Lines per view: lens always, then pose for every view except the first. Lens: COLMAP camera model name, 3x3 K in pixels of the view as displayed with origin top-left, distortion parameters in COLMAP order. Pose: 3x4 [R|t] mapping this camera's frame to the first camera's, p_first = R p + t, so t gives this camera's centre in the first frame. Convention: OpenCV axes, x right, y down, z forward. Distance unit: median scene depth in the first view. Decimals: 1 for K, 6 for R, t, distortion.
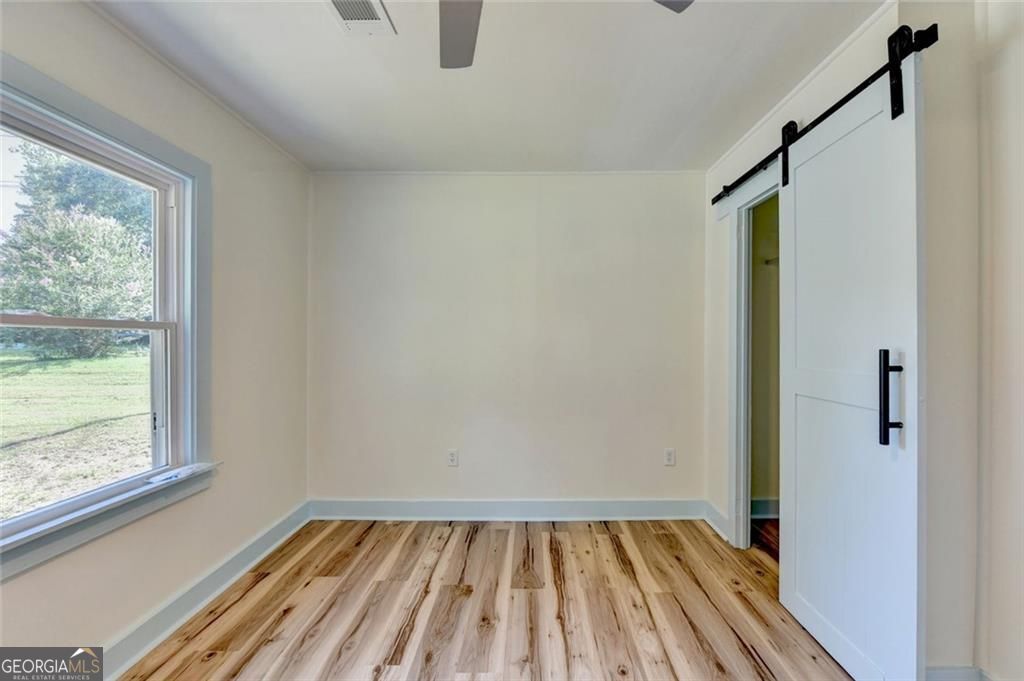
lens RADIAL K [[407.9, 0, 516.8], [0, 407.9, 340.9], [0, 0, 1]] dist [-0.007989, -0.000366]
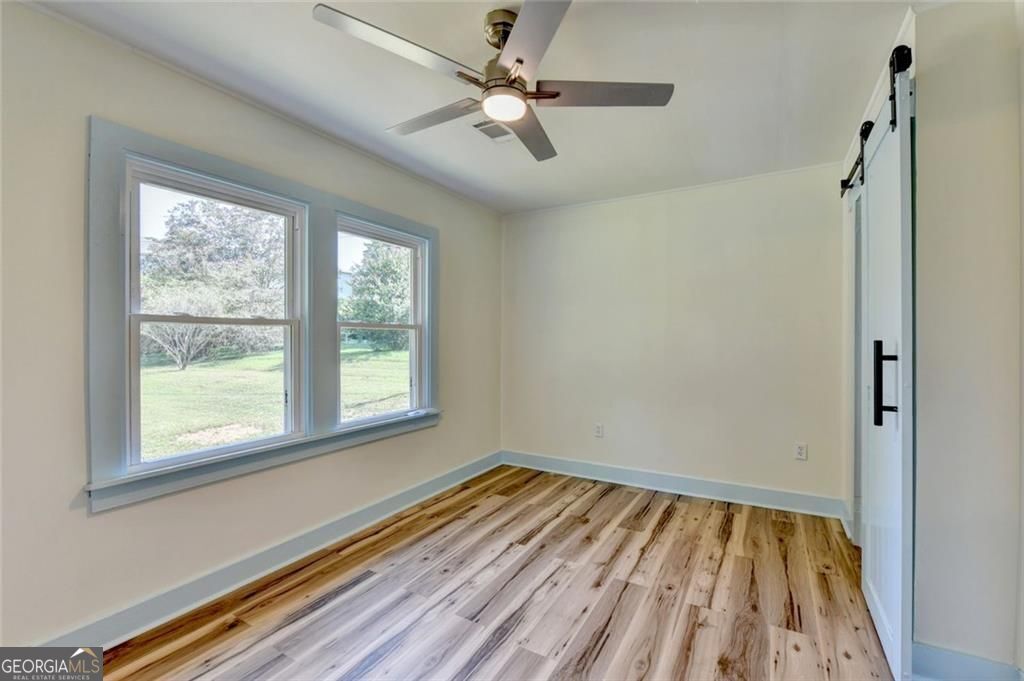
lens RADIAL K [[412.9, 0, 541.7], [0, 412.9, 337.0], [0, 0, 1]] dist [-0.011577, -0.000053]
pose [[0.884033, -0.000158, -0.467425, 0.360037], [-0.002256, 0.999987, -0.004606, 0.010967], [0.467419, 0.005126, 0.884021, -0.255435]]
